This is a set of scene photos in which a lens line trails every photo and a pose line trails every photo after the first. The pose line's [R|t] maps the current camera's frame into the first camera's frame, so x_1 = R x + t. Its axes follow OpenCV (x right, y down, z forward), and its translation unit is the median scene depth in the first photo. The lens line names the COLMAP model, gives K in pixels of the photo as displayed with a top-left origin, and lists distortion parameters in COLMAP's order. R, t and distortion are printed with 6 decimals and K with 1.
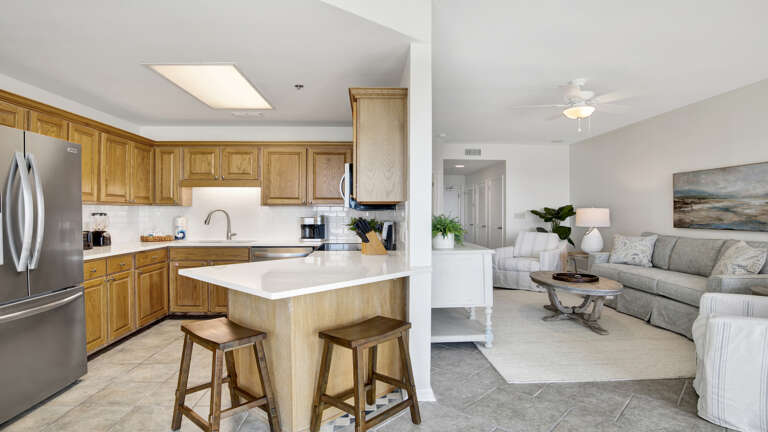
lens RADIAL K [[414.2, 0, 384.0], [0, 414.2, 216.0], [0, 0, 1]] dist [-0.045479, 0.001075]
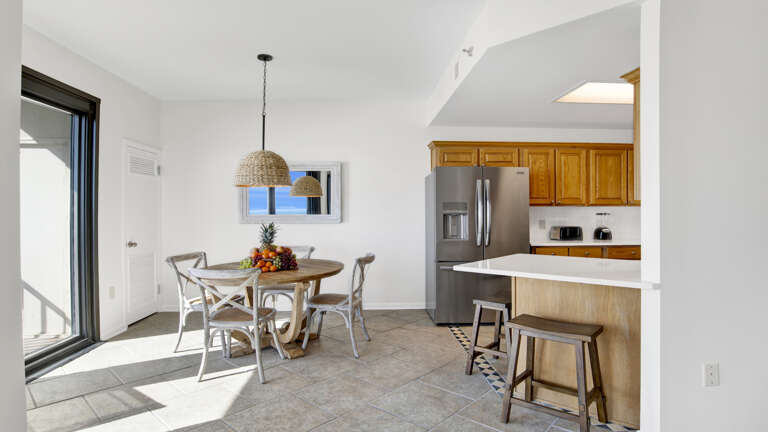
lens RADIAL K [[414.2, 0, 384.0], [0, 414.2, 216.0], [0, 0, 1]] dist [-0.045479, 0.001075]
pose [[-0.003204, 0.009403, -0.999951, 0.567813], [-0.007225, 0.999929, 0.009426, -0.005027], [0.999969, 0.007255, -0.003136, 0.334147]]
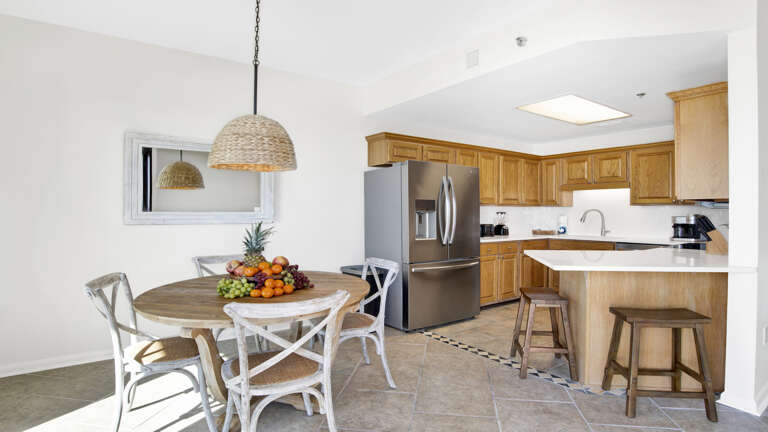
lens RADIAL K [[399.7, 0, 384.0], [0, 399.7, 216.0], [0, 0, 1]] dist [-0.038734, 0.000283]
pose [[0.543555, 0.007027, -0.839344, 0.252809], [-0.009560, 0.999952, 0.002180, 0.008050], [0.839319, 0.006839, 0.543597, -0.108988]]
